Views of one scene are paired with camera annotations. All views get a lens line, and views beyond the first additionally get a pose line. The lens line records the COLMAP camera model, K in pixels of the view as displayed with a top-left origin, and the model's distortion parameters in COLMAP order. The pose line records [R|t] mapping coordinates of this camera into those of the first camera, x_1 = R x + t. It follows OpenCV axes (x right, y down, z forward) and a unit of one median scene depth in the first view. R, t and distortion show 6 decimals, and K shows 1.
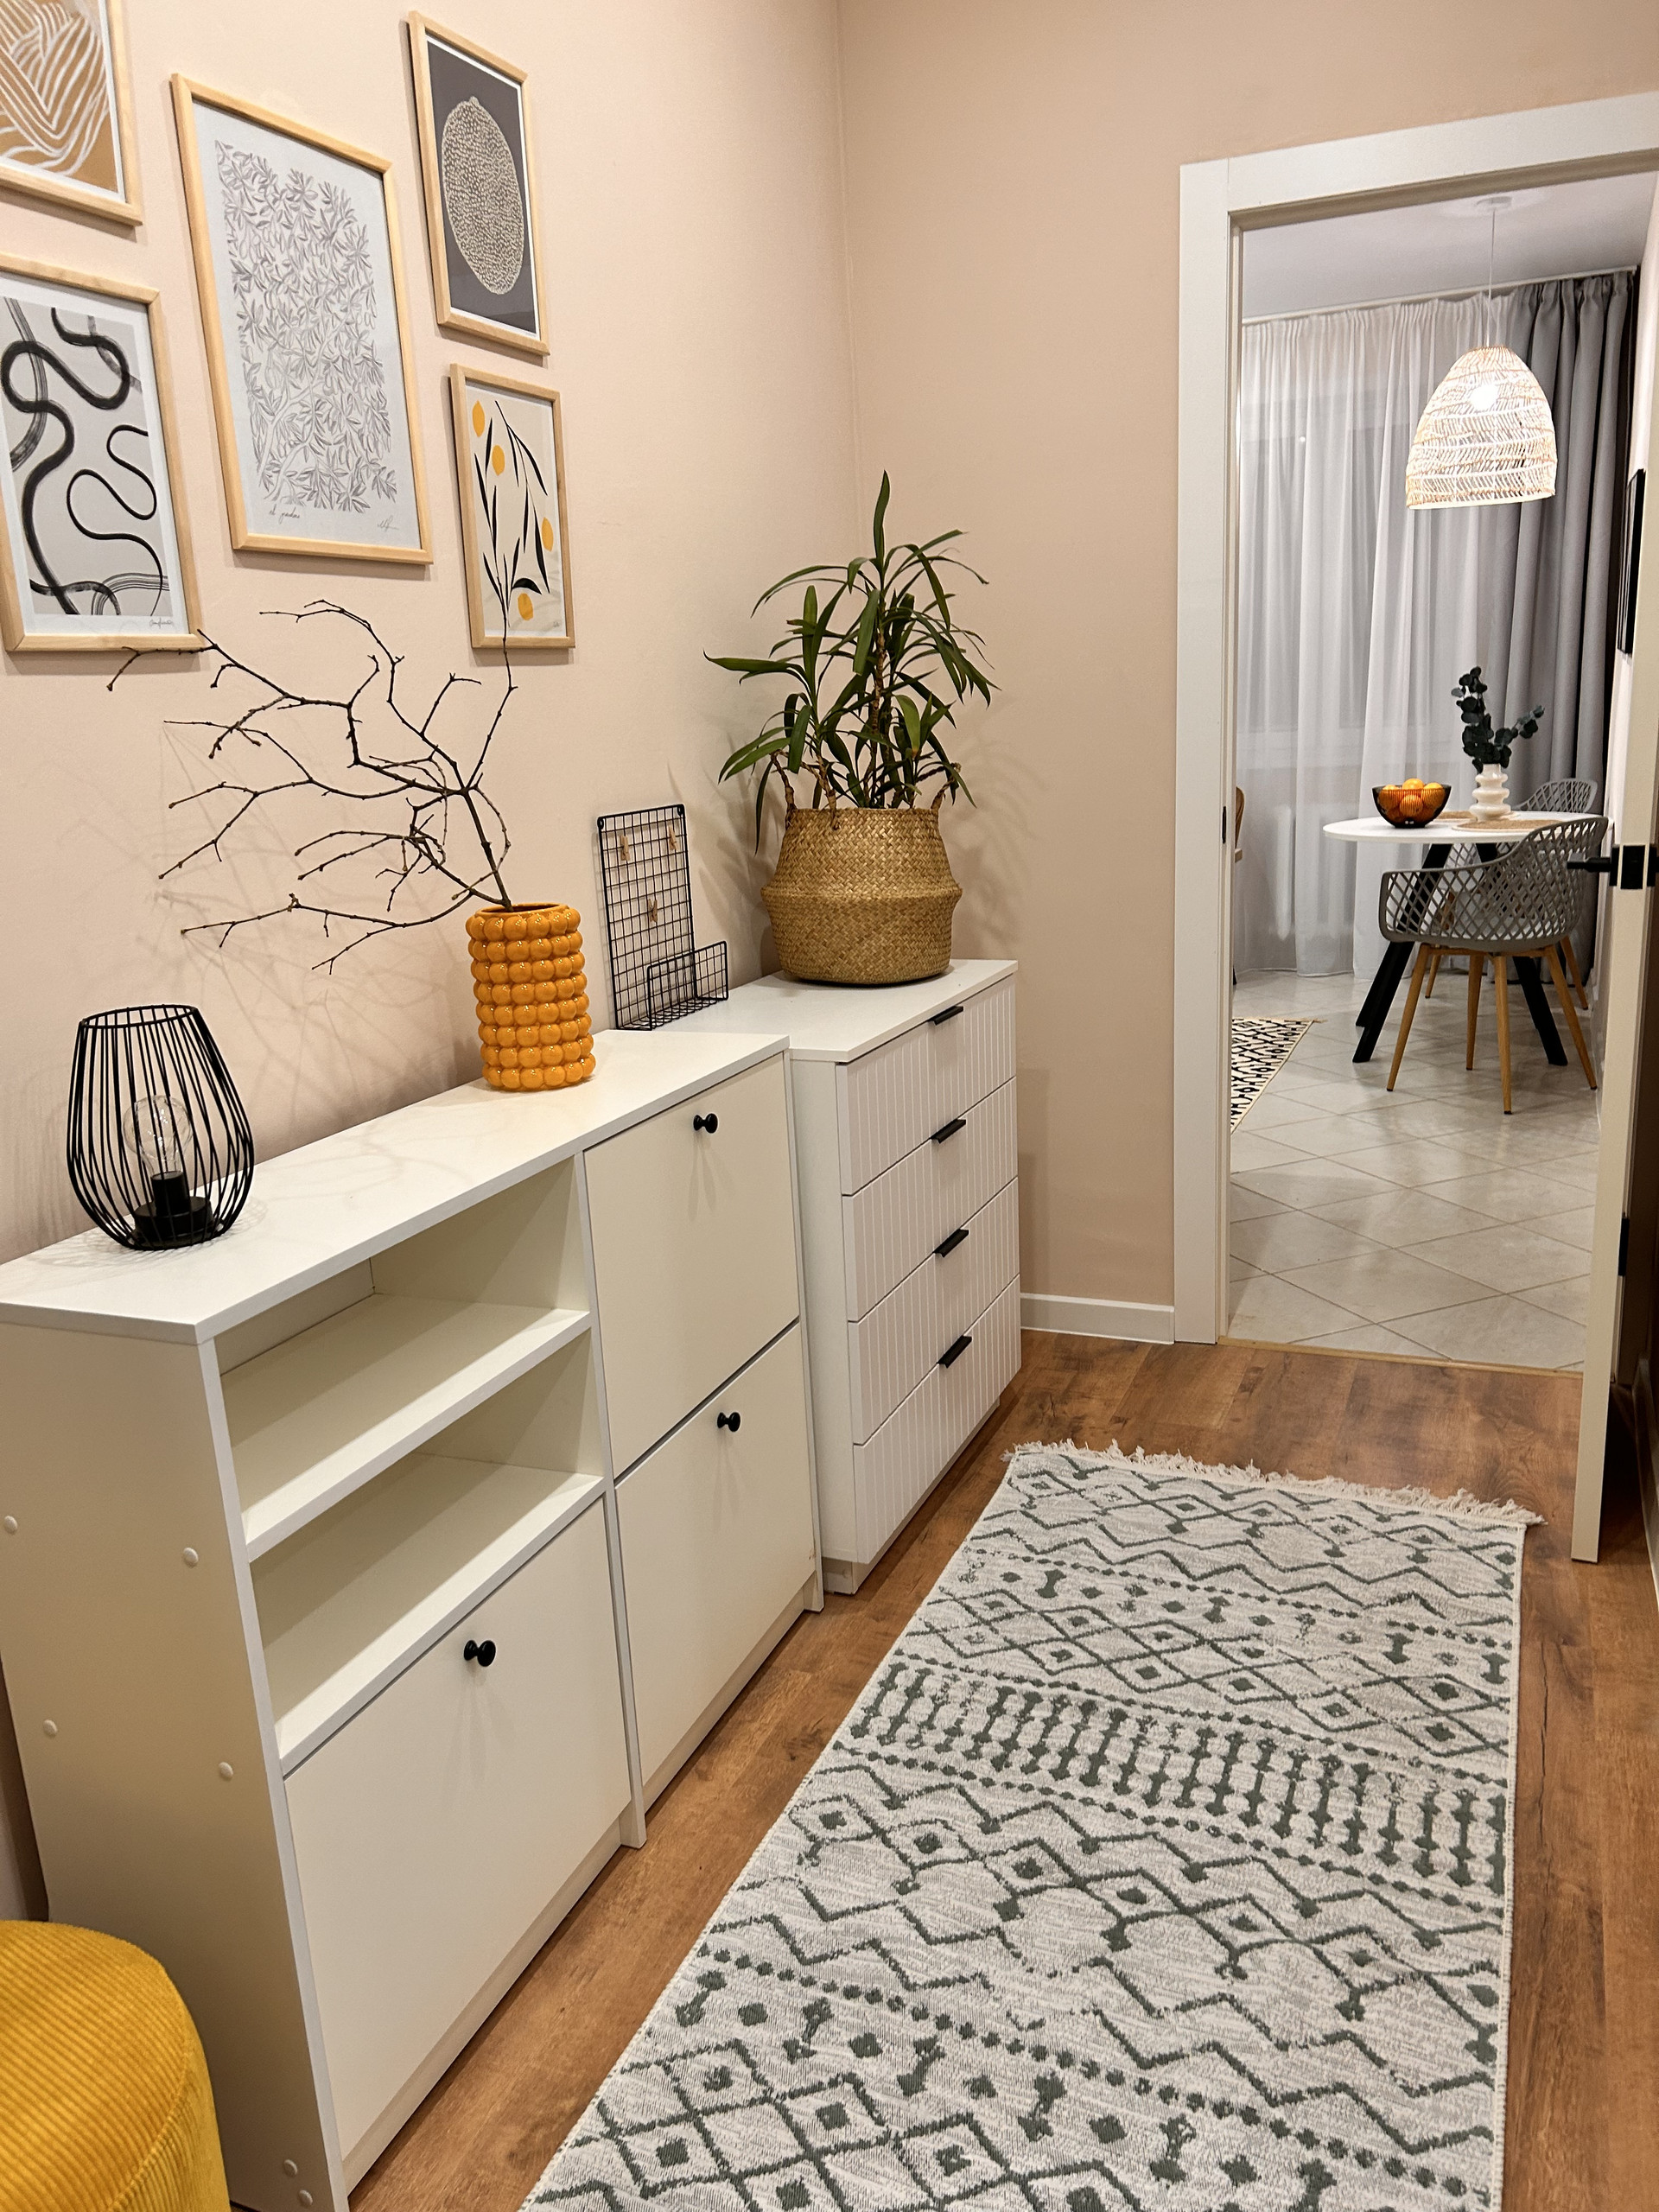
lens RADIAL K [[1663.9, 0, 833.3], [0, 1663.9, 1113.5], [0, 0, 1]] dist [0.060017, -0.064805]
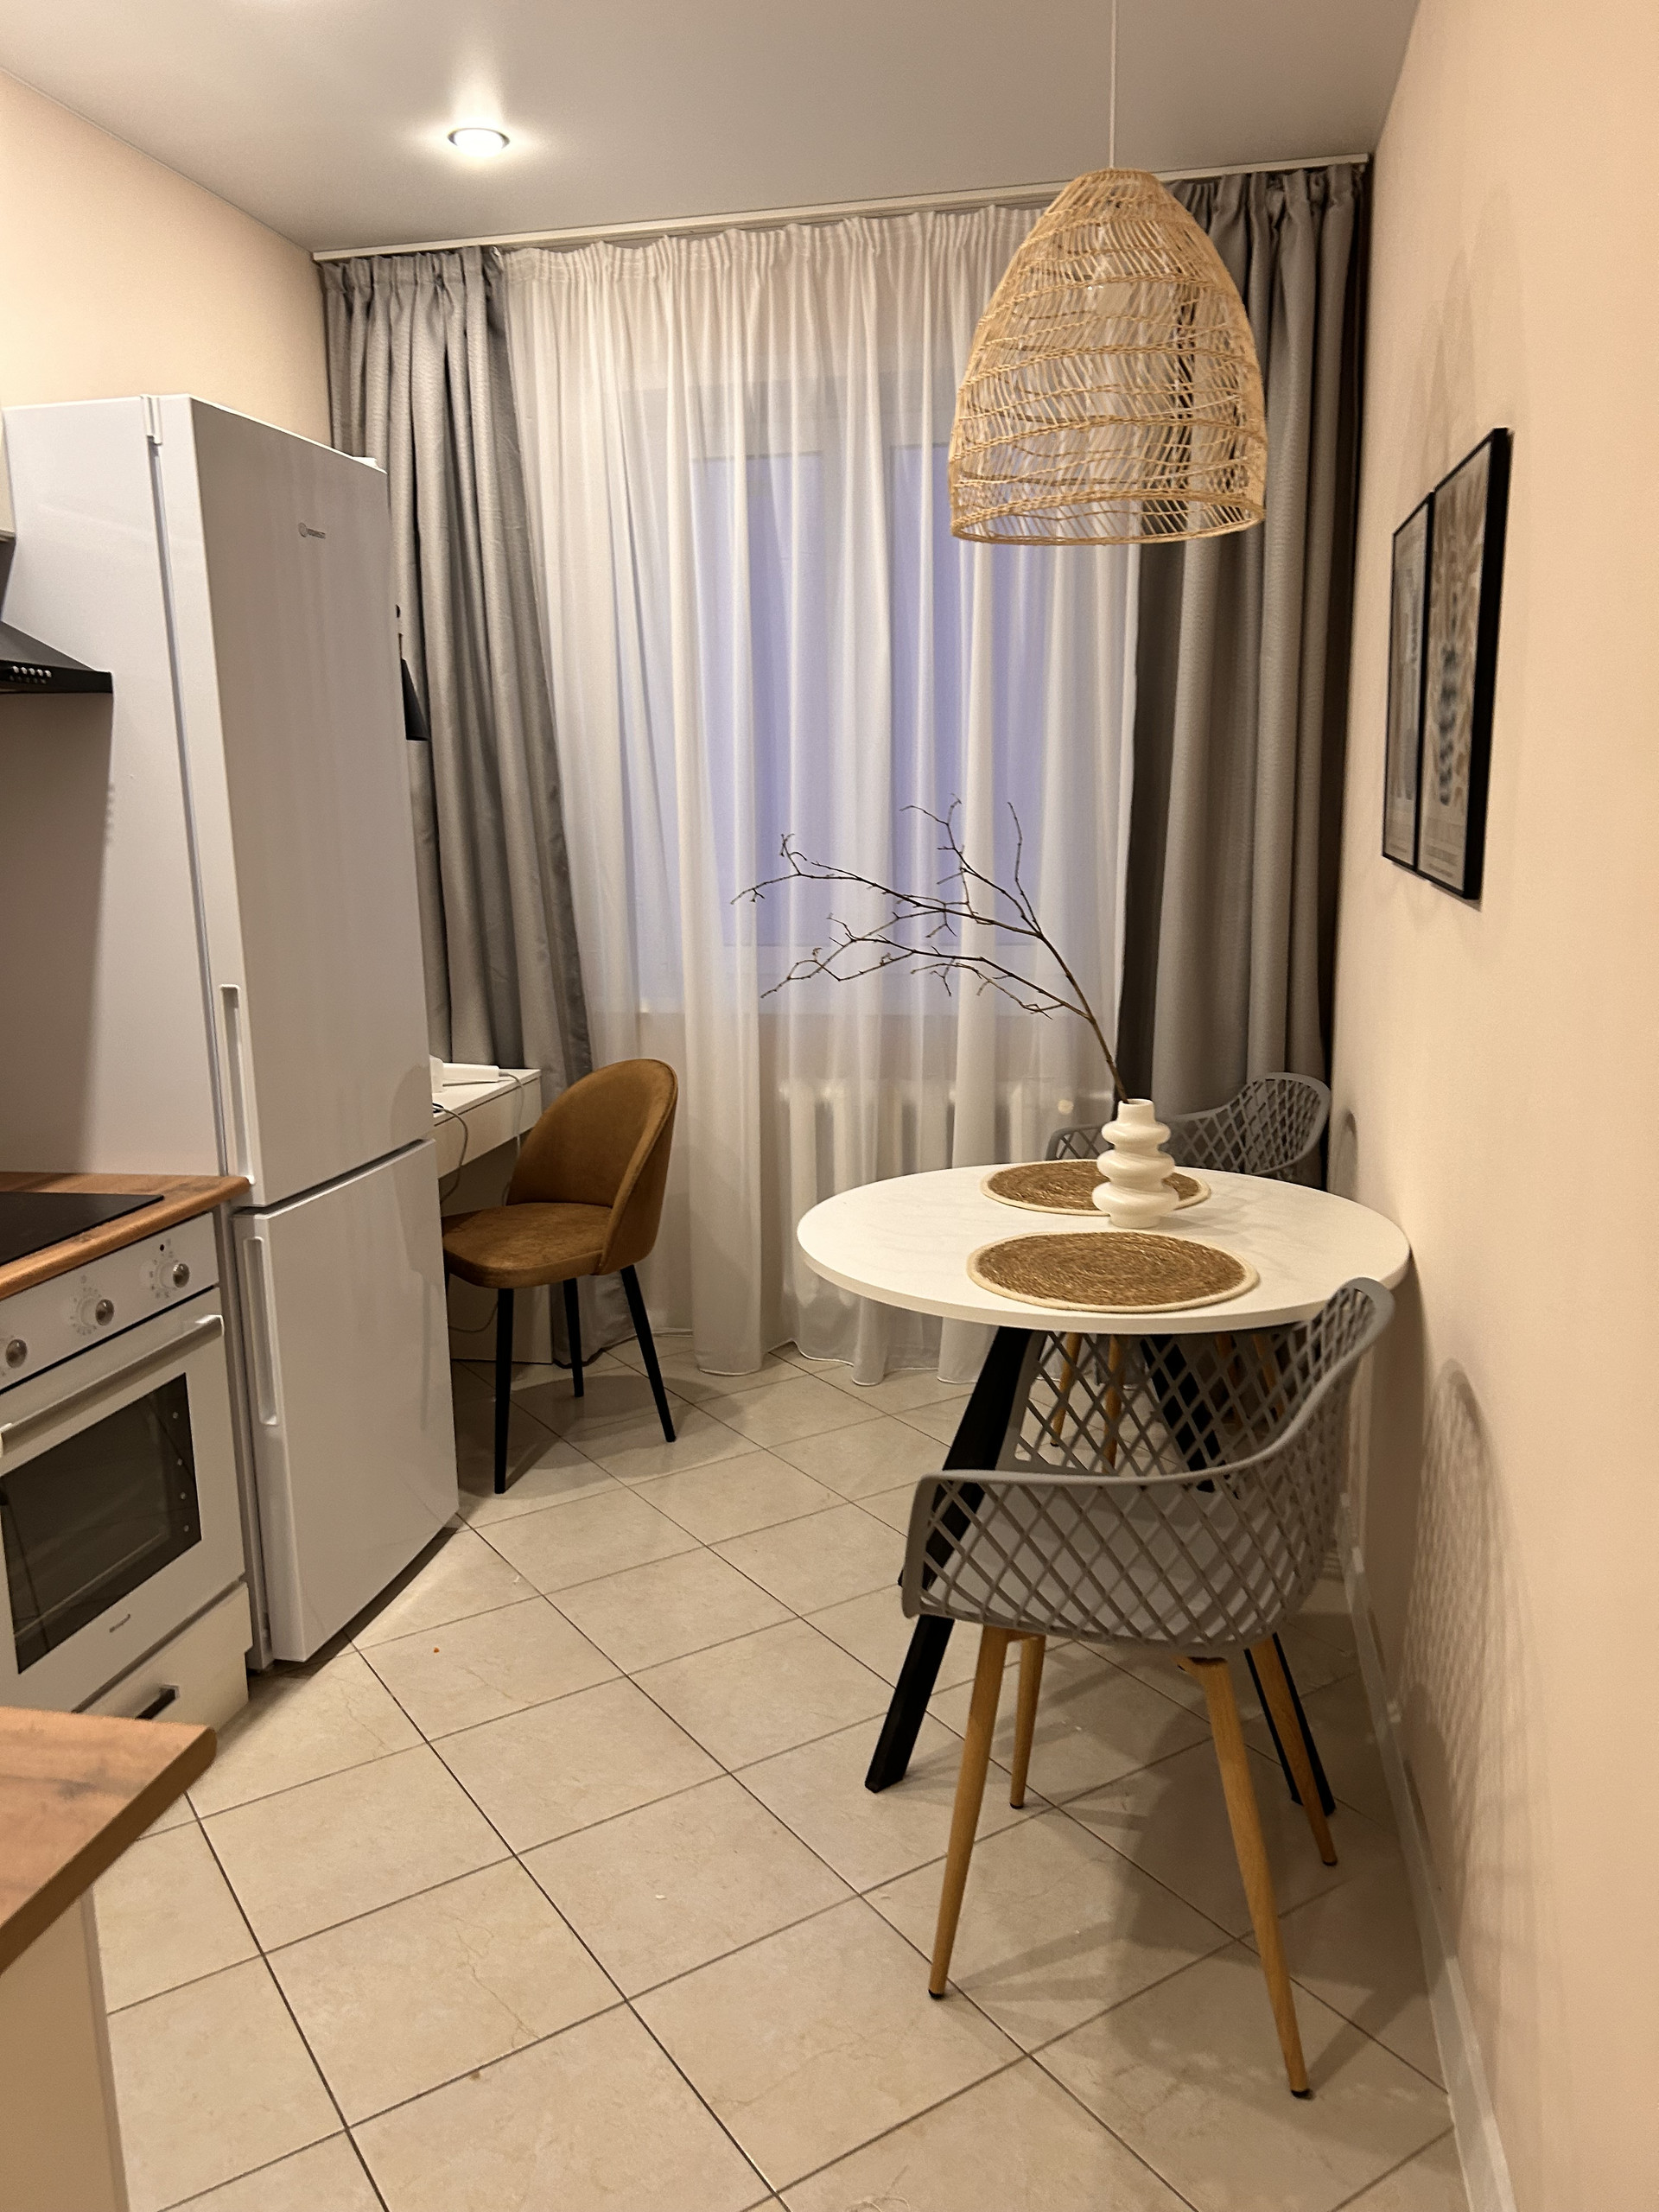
lens RADIAL K [[1663.9, 0, 828.9], [0, 1663.9, 1120.8], [0, 0, 1]] dist [0.060017, -0.064805]
pose [[0.982476, -0.002750, 0.186371, 0.150660], [0.016164, 0.997381, -0.070491, -0.115445], [-0.185689, 0.072268, 0.979947, 0.387536]]
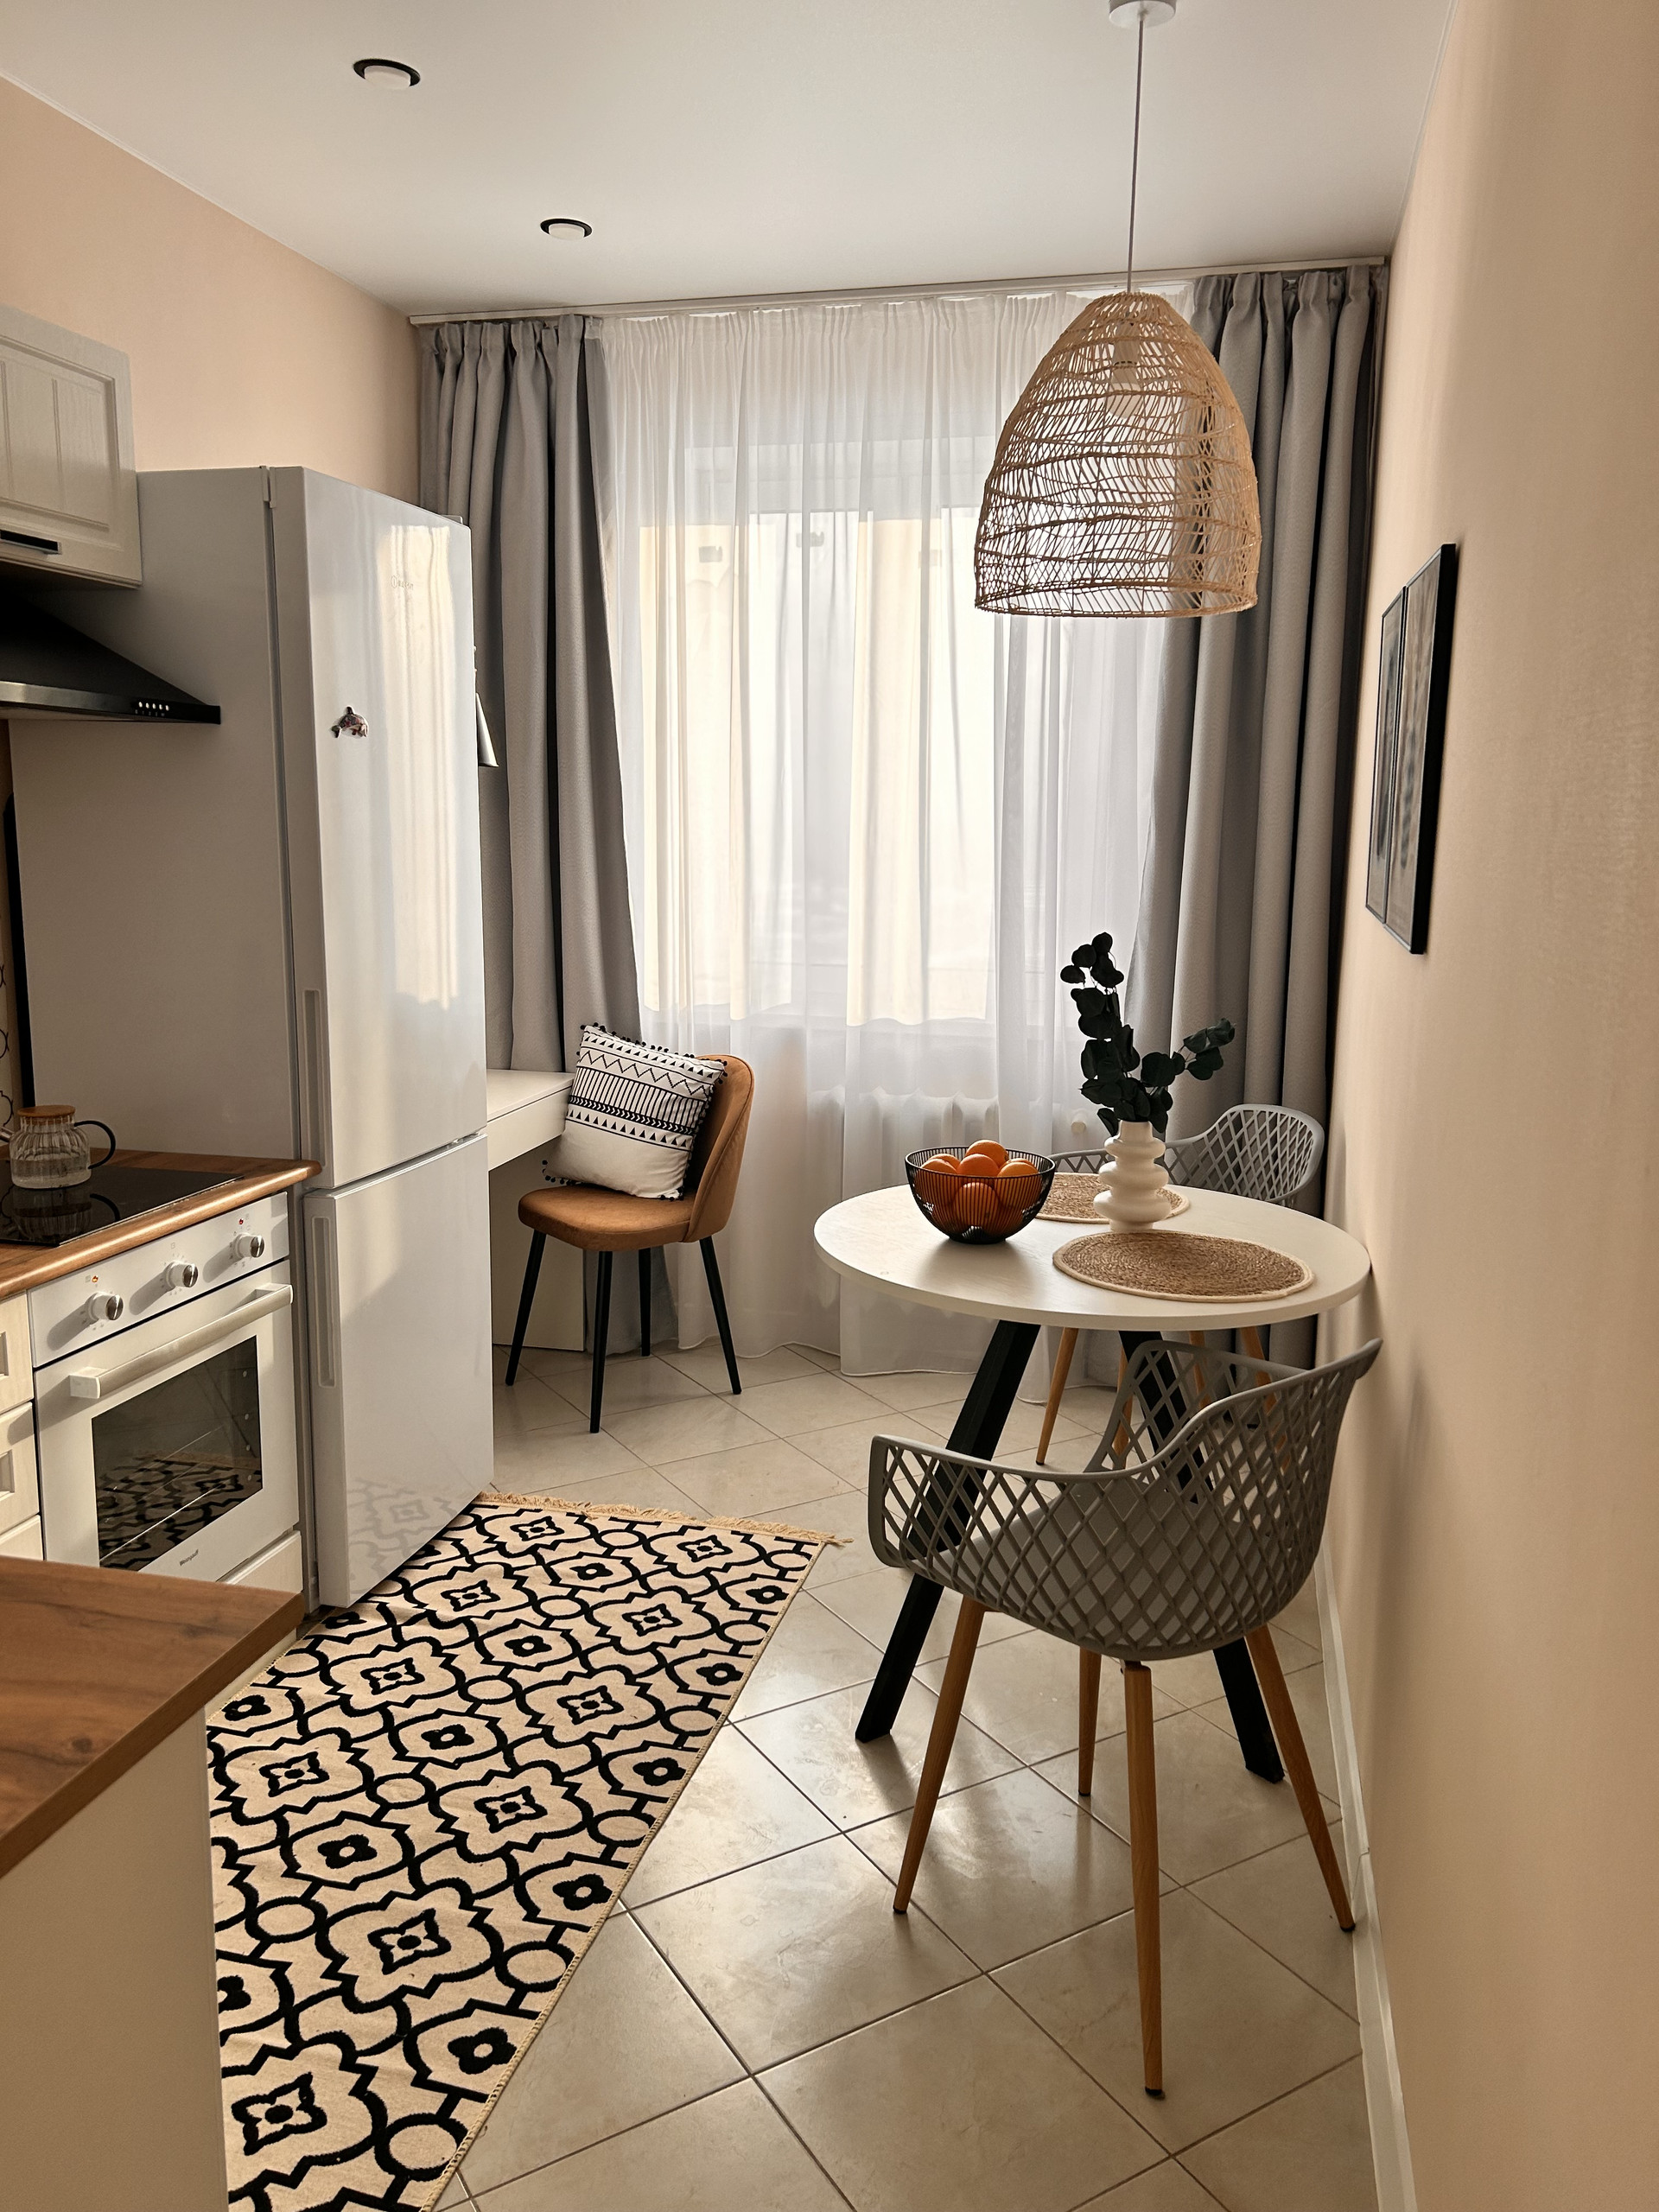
lens RADIAL K [[1663.9, 0, 833.8], [0, 1663.9, 1098.5], [0, 0, 1]] dist [0.060017, -0.064805]
pose [[0.985702, 0.039036, 0.163911, 0.149970], [-0.024105, 0.995457, -0.092109, -0.112307], [-0.166762, 0.086841, 0.982165, 0.356650]]
